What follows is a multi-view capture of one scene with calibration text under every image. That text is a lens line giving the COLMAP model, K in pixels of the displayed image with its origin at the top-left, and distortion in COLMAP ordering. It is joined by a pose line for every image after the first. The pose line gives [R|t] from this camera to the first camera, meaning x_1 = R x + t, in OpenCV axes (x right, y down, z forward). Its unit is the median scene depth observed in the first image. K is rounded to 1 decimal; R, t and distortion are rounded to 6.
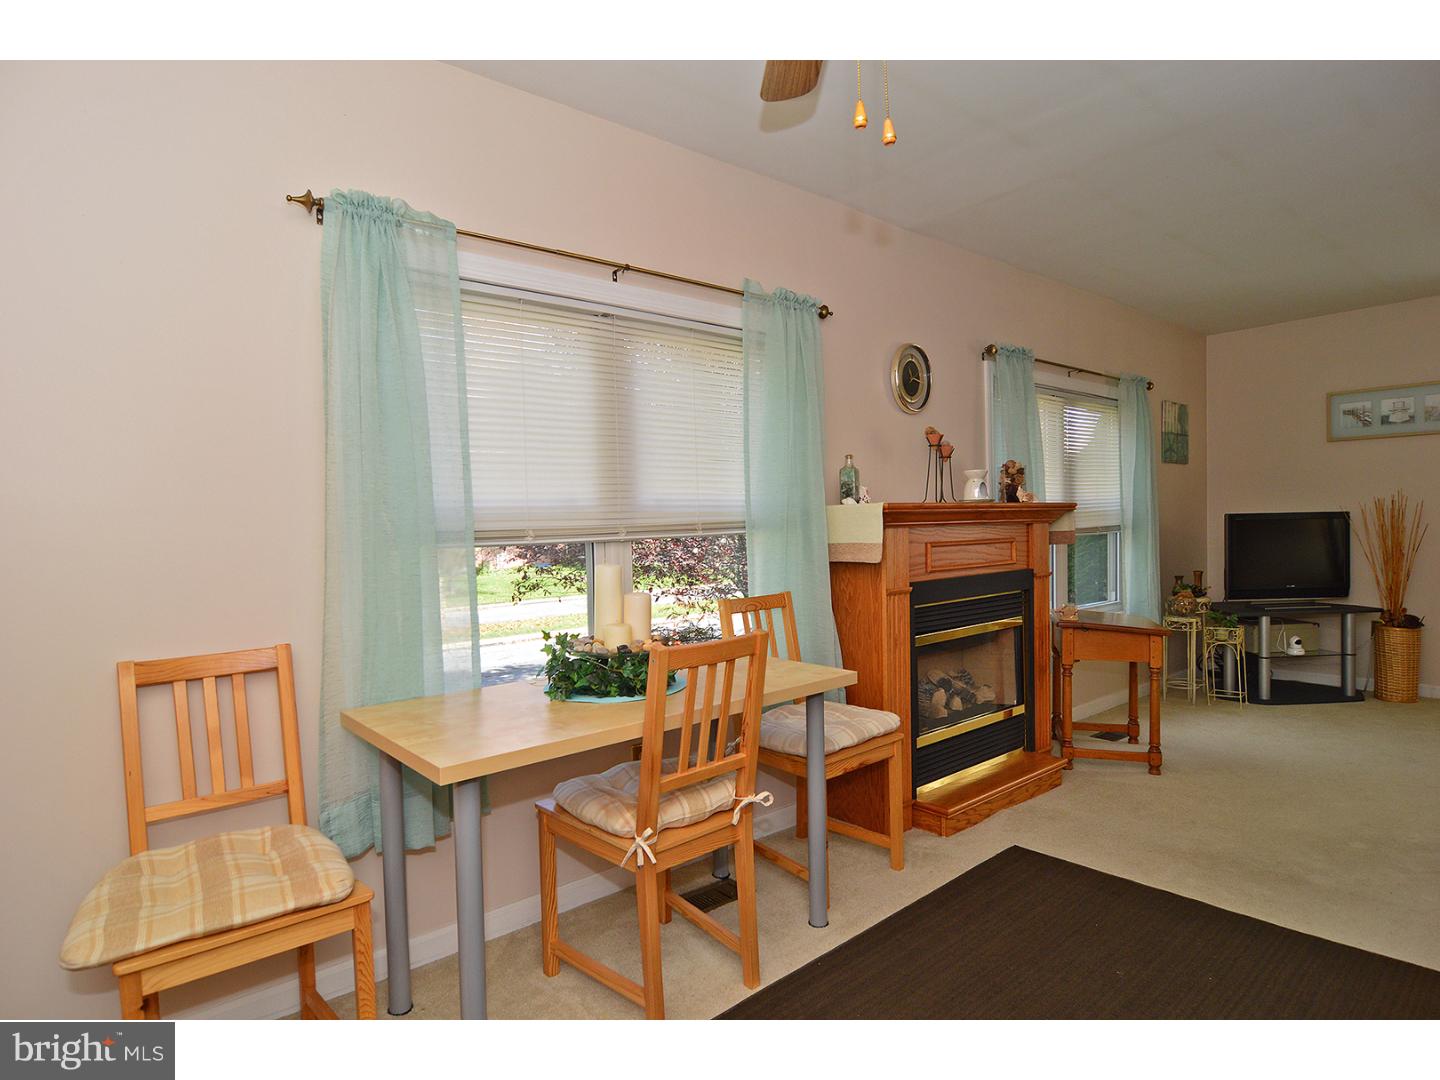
lens RADIAL K [[797.2, 0, 724.3], [0, 797.2, 553.6], [0, 0, 1]] dist [0.000604, 0.000914]
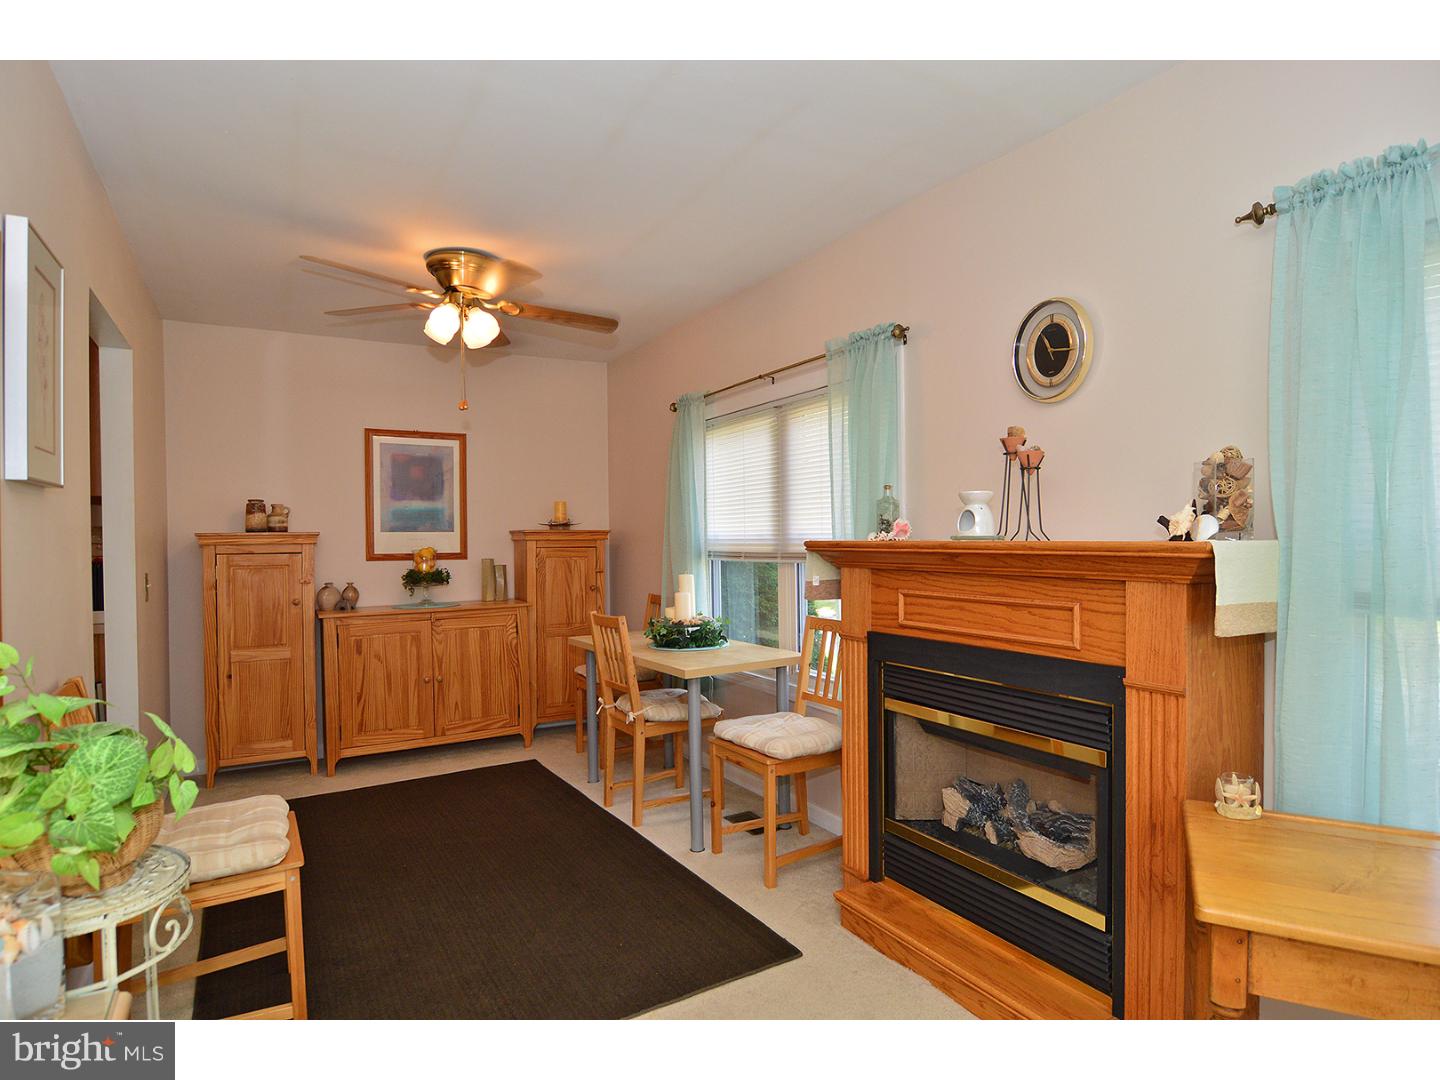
lens RADIAL K [[797.2, 0, 721.3], [0, 797.2, 545.5], [0, 0, 1]] dist [0.000604, 0.000914]
pose [[-0.186969, 0.043311, -0.981411, 0.974190], [-0.016674, 0.998744, 0.047253, -0.083835], [0.982224, 0.025199, -0.186012, 0.872107]]
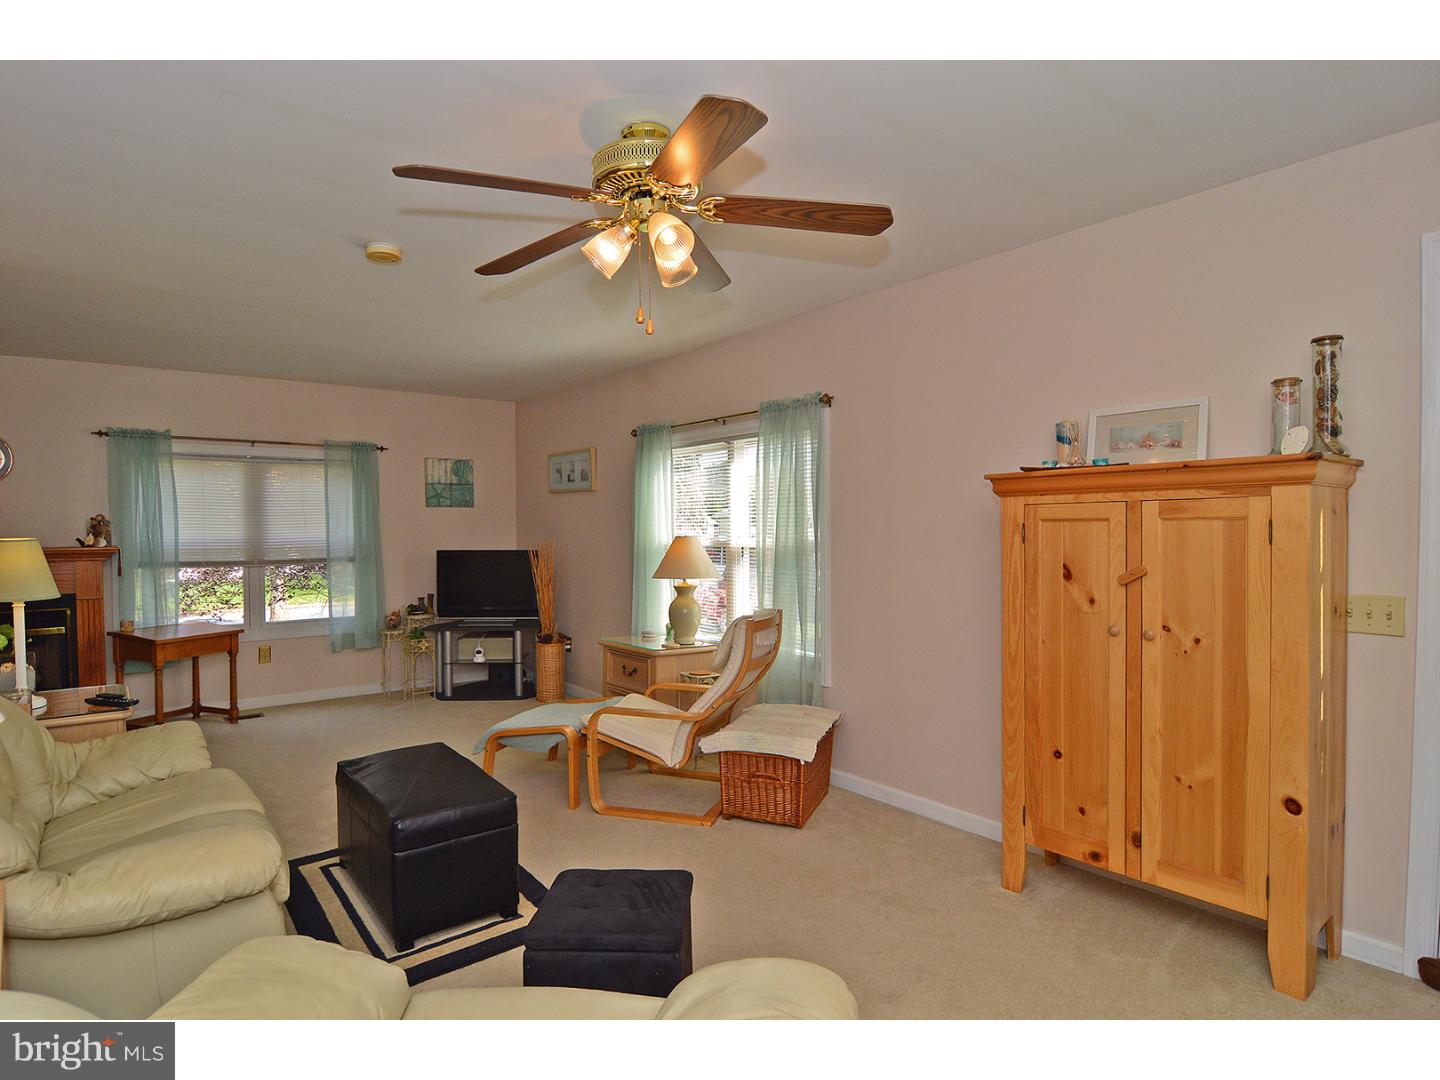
lens RADIAL K [[797.2, 0, 711.0], [0, 797.2, 541.6], [0, 0, 1]] dist [0.000604, 0.000914]
pose [[0.998855, 0.022271, -0.042331, 1.619309], [-0.022609, 0.999716, -0.007510, -0.091854], [0.042151, 0.008458, 0.999075, -0.363129]]
